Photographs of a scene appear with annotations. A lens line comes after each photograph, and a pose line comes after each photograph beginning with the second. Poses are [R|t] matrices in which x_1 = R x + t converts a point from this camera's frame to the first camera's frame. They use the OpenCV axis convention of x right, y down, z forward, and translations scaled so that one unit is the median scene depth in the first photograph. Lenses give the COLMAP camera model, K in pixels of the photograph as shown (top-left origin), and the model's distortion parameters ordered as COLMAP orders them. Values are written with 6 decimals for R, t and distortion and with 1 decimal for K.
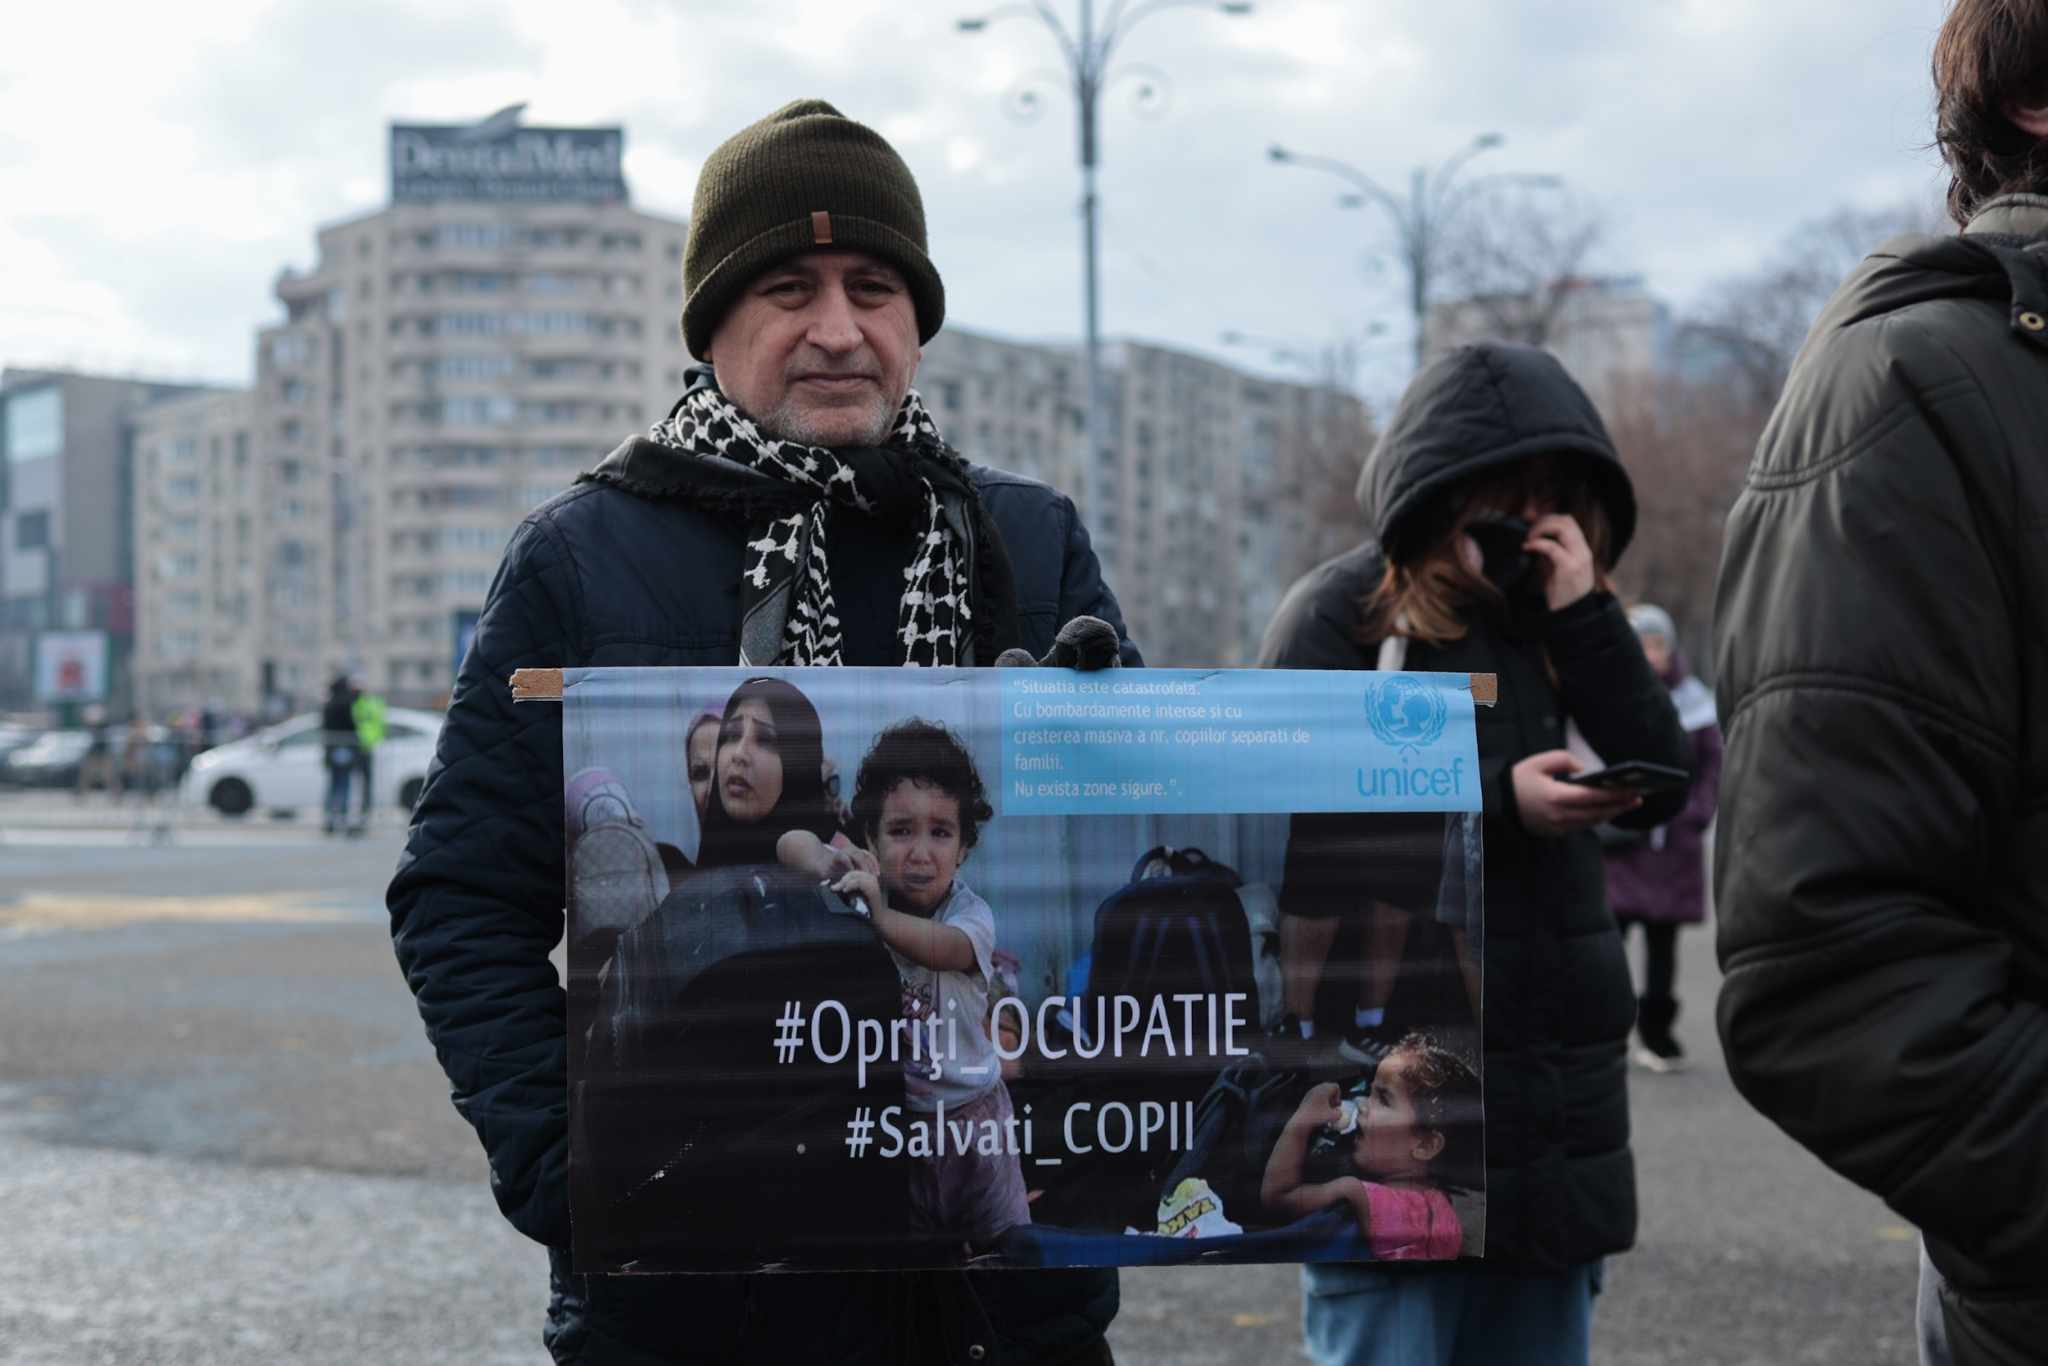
lens RADIAL K [[2689.4, 0, 1023.4], [0, 2689.4, 709.9], [0, 0, 1]] dist [-0.037688, -0.038870]
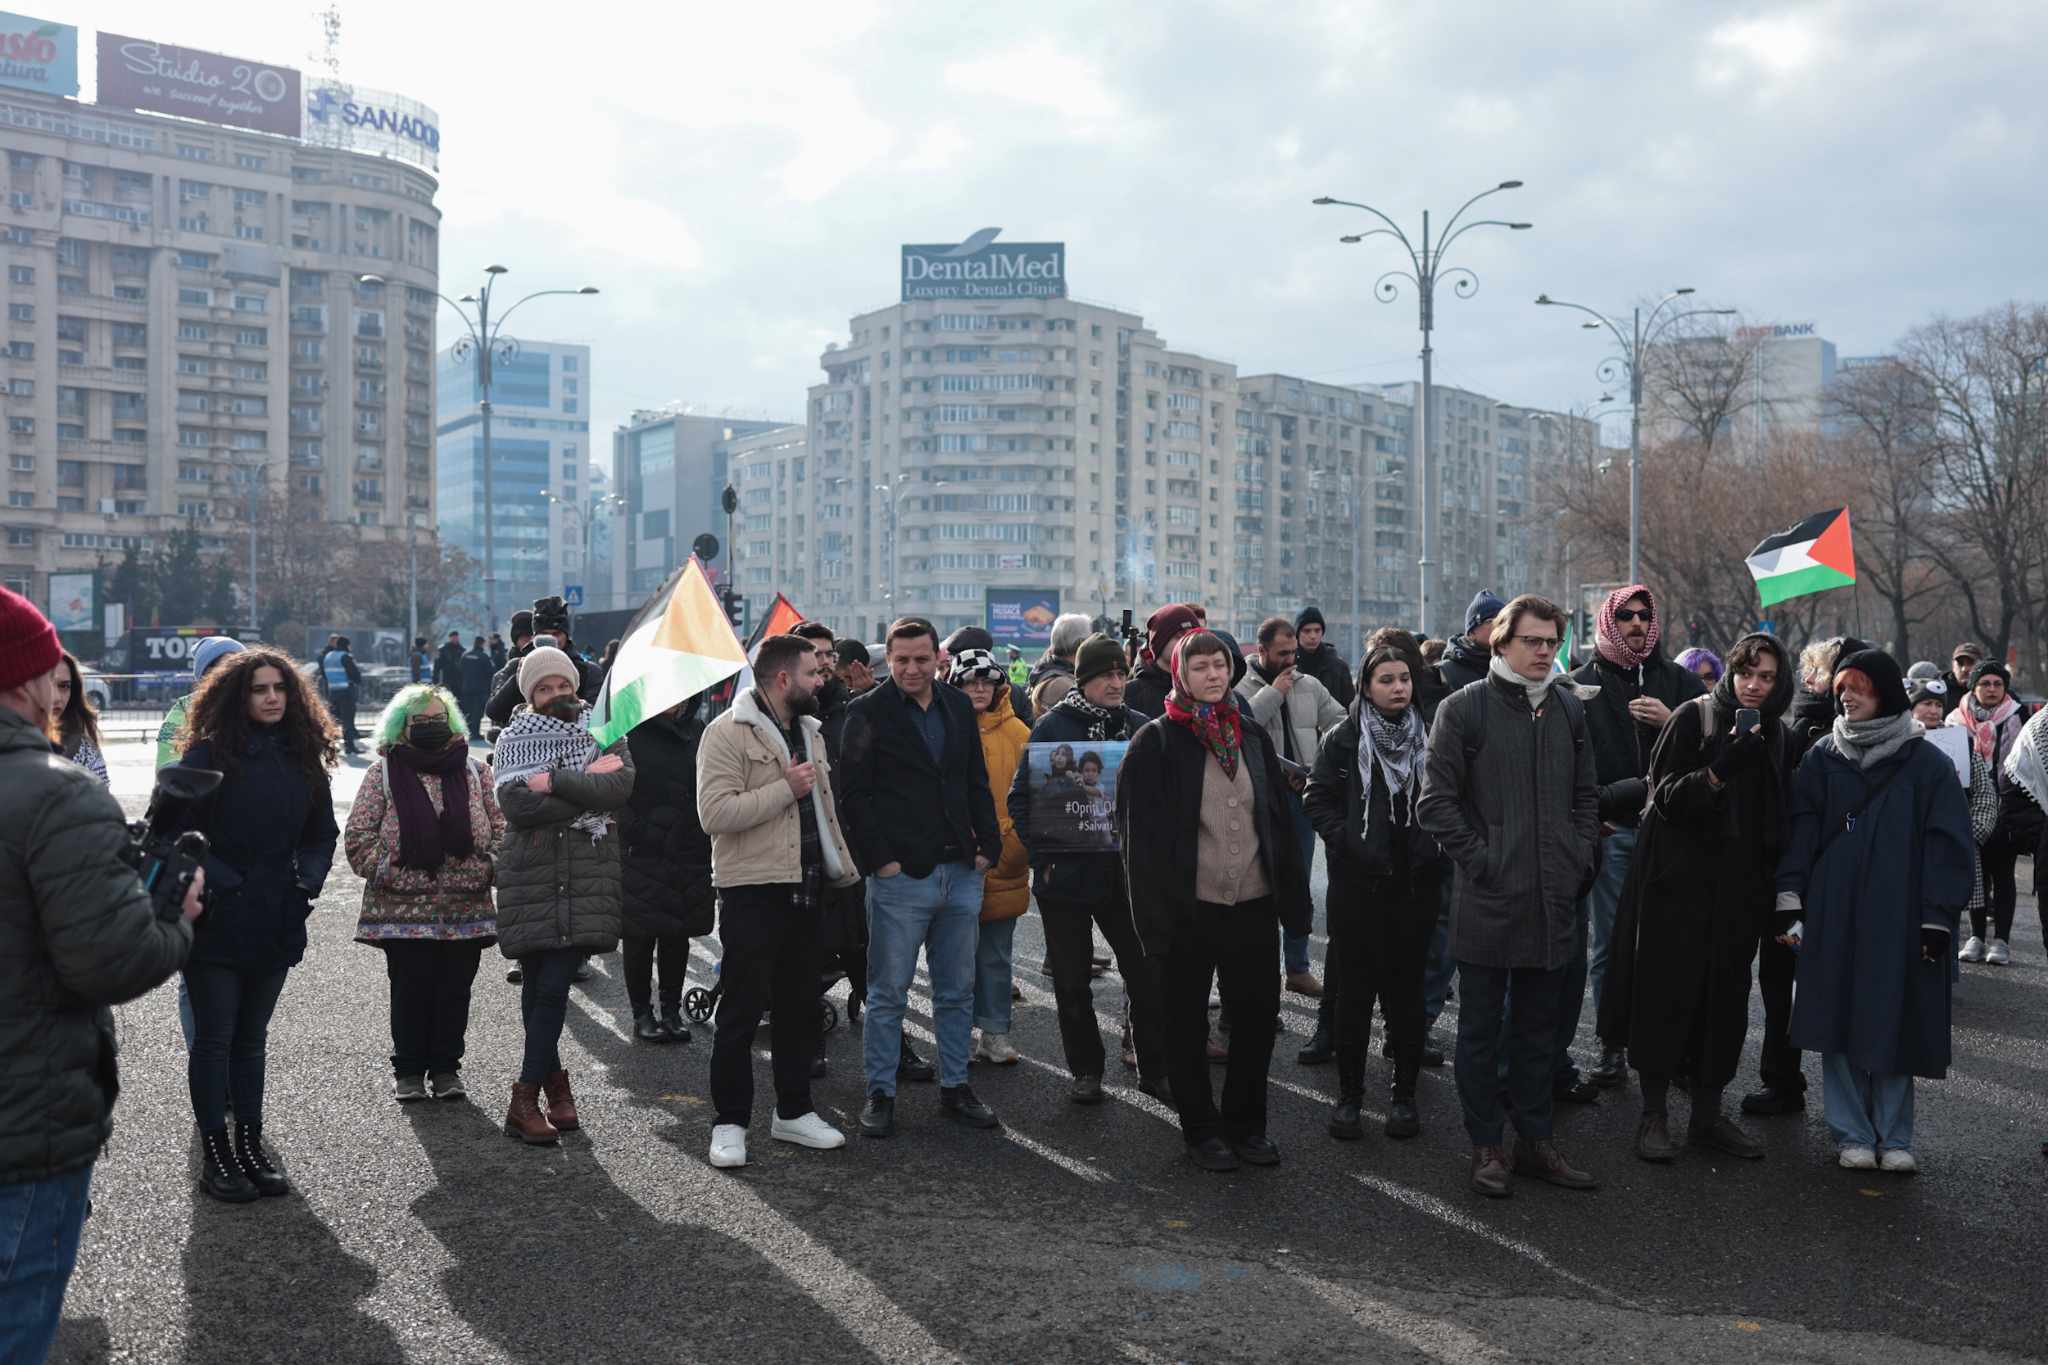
lens RADIAL K [[2092.4, 0, 982.1], [0, 2092.4, 681.5], [0, 0, 1]] dist [0.008314, -0.005812]
pose [[0.987835, 0.011004, -0.155113, -0.015961], [-0.008516, 0.999824, 0.016694, -0.002551], [0.155270, -0.015170, 0.987756, -0.113817]]
